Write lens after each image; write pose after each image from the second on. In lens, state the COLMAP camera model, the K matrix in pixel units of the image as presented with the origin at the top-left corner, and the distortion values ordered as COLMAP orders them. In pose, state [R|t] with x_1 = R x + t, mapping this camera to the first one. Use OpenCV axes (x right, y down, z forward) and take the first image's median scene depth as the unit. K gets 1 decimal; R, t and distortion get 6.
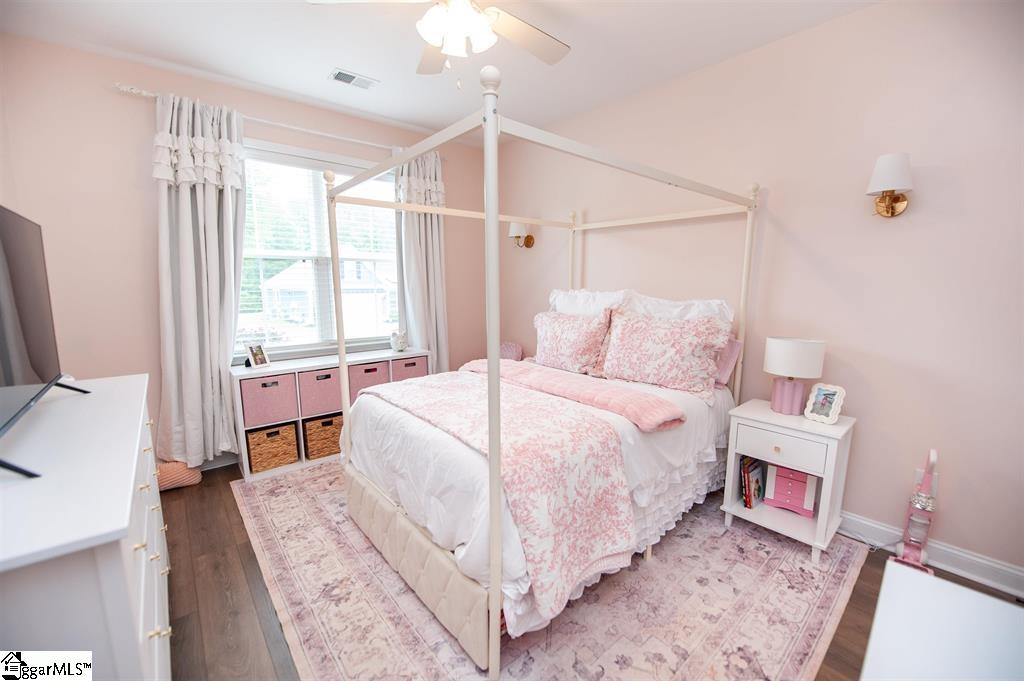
lens RADIAL K [[410.2, 0, 508.6], [0, 410.2, 341.8], [0, 0, 1]] dist [-0.019052, -0.001292]
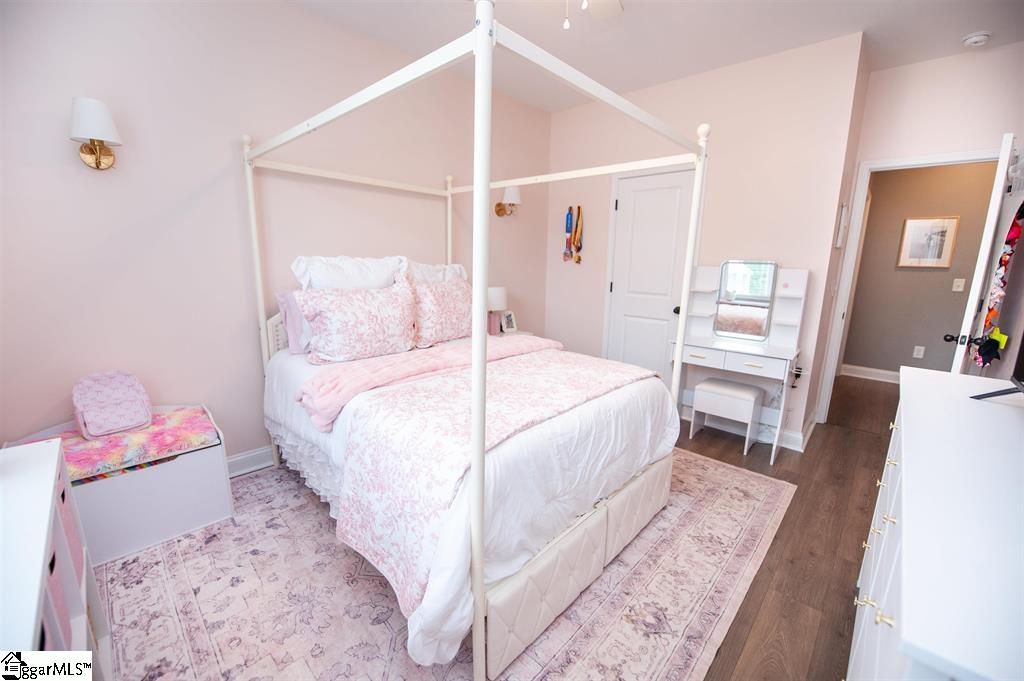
lens RADIAL K [[410.2, 0, 508.3], [0, 410.2, 339.5], [0, 0, 1]] dist [-0.019052, -0.001292]
pose [[-0.102607, -0.210630, 0.972166, -1.098966], [0.113554, 0.968455, 0.221811, -0.186290], [-0.988219, 0.133153, -0.075452, 1.274326]]
